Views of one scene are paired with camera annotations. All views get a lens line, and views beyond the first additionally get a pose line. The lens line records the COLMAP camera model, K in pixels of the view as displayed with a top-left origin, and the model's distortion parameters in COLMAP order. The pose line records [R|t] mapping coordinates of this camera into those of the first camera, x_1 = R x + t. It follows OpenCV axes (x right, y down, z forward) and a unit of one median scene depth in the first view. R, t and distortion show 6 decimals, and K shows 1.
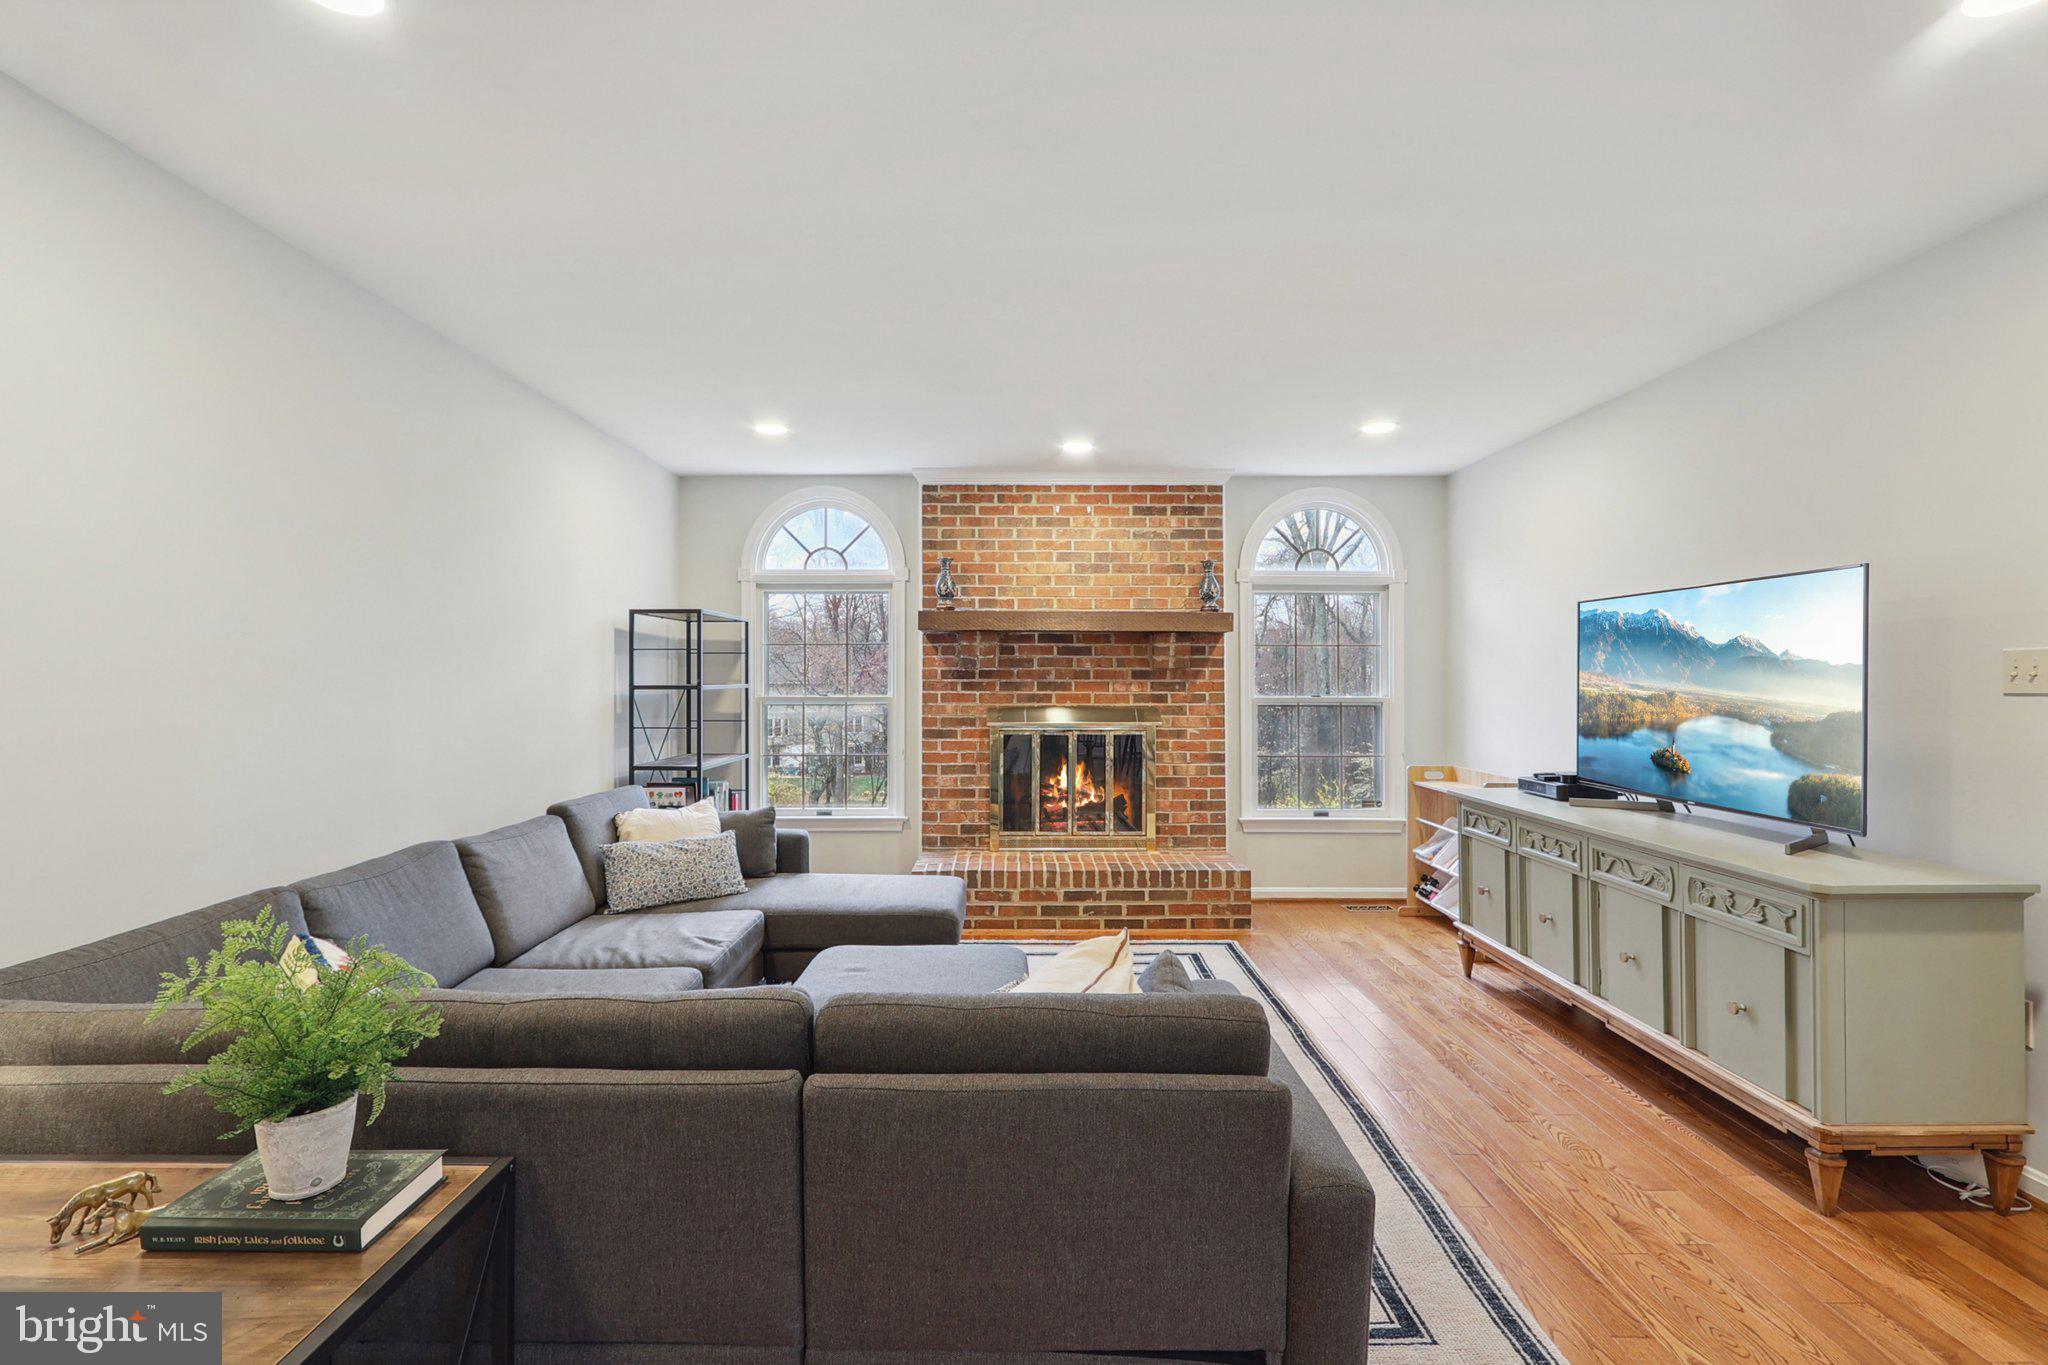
lens RADIAL K [[963.3, 0, 1012.7], [0, 963.3, 675.4], [0, 0, 1]] dist [0.002471, -0.000071]
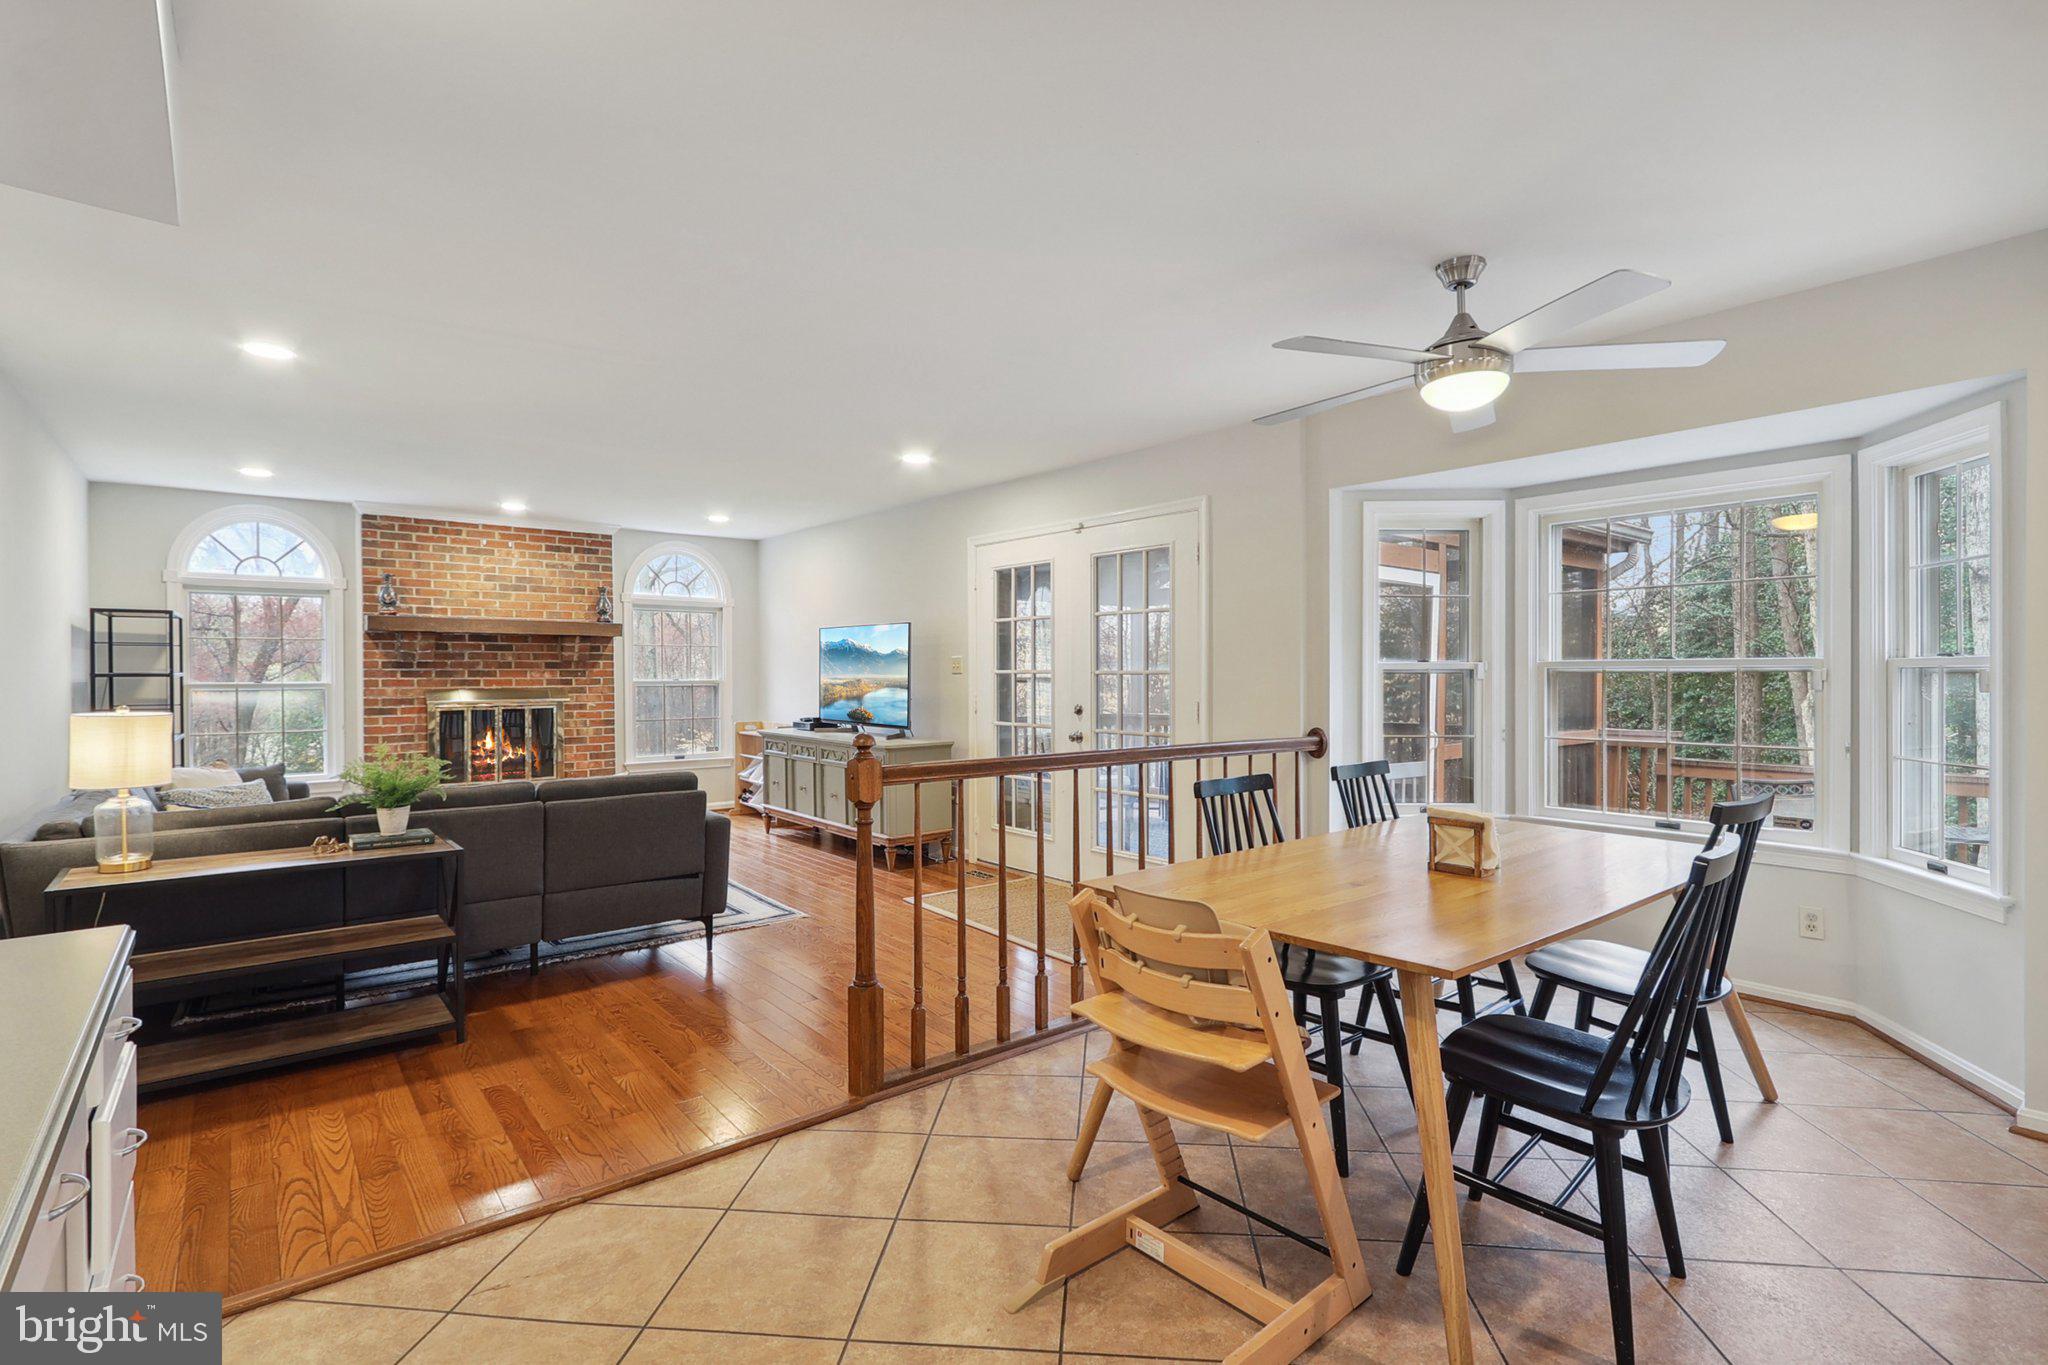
lens RADIAL K [[963.3, 0, 1012.7], [0, 963.3, 675.4], [0, 0, 1]] dist [0.002471, -0.000071]
pose [[0.780812, -0.005326, 0.624743, -0.219888], [-0.001437, 0.999946, 0.010320, -0.001449], [-0.624764, -0.008955, 0.780762, -0.515845]]
